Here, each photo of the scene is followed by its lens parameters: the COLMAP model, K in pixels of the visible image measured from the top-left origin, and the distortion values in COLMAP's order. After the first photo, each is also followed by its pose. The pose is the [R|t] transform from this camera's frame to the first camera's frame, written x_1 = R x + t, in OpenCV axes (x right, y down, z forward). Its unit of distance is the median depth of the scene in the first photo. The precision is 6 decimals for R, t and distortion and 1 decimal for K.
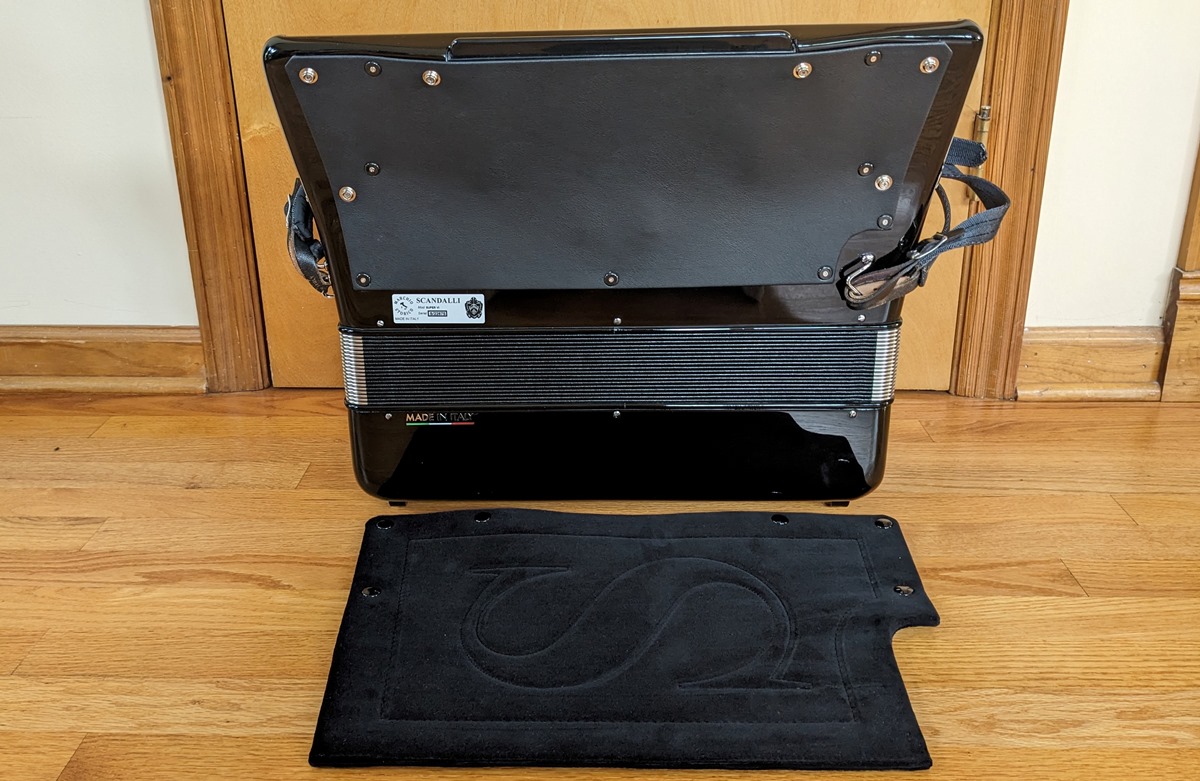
lens RADIAL K [[1077.9, 0, 558.2], [0, 1077.9, 330.3], [0, 0, 1]] dist [0.015431, -0.022849]
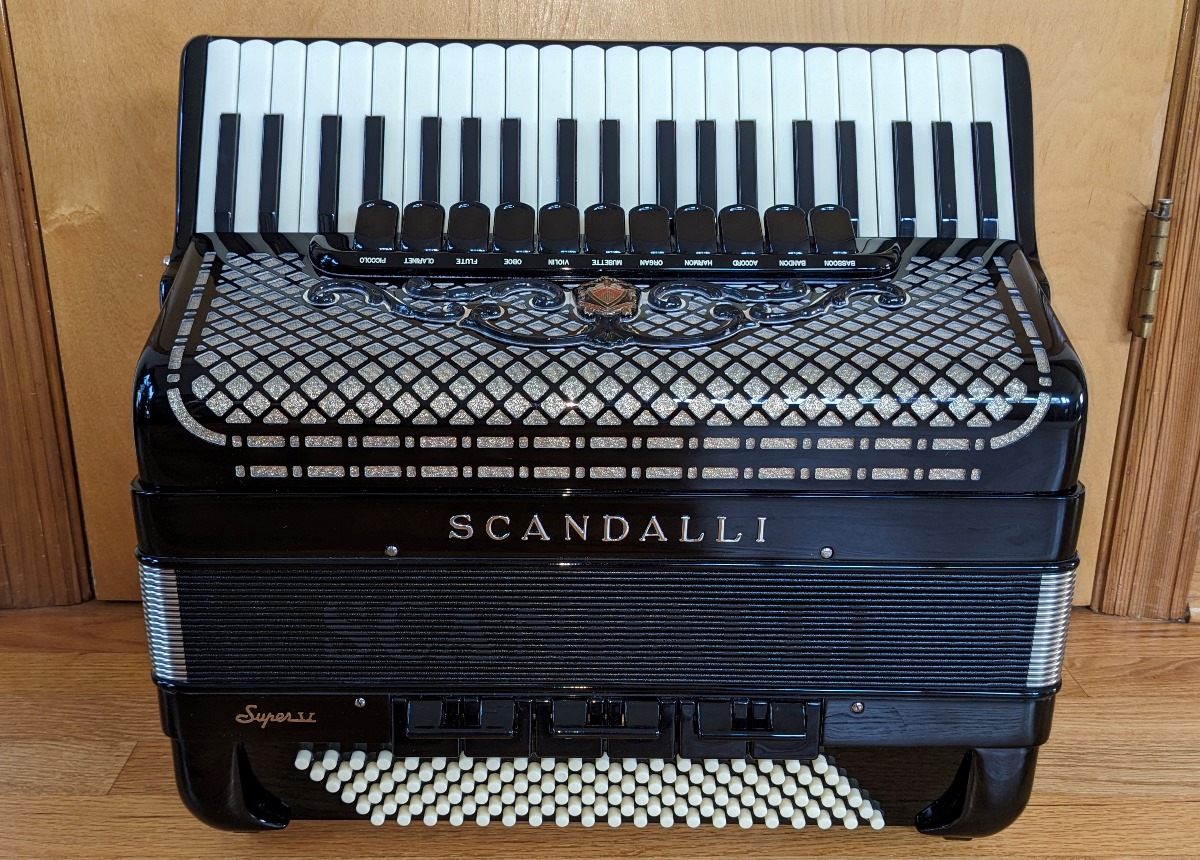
lens RADIAL K [[1259.1, 0, 585.2], [0, 1259.1, 426.1], [0, 0, 1]] dist [0.017099, -0.026566]
pose [[0.998164, 0.006043, 0.060264, -0.012909], [-0.005330, 0.999914, -0.011997, -0.055448], [-0.060331, 0.011654, 0.998110, 0.241000]]
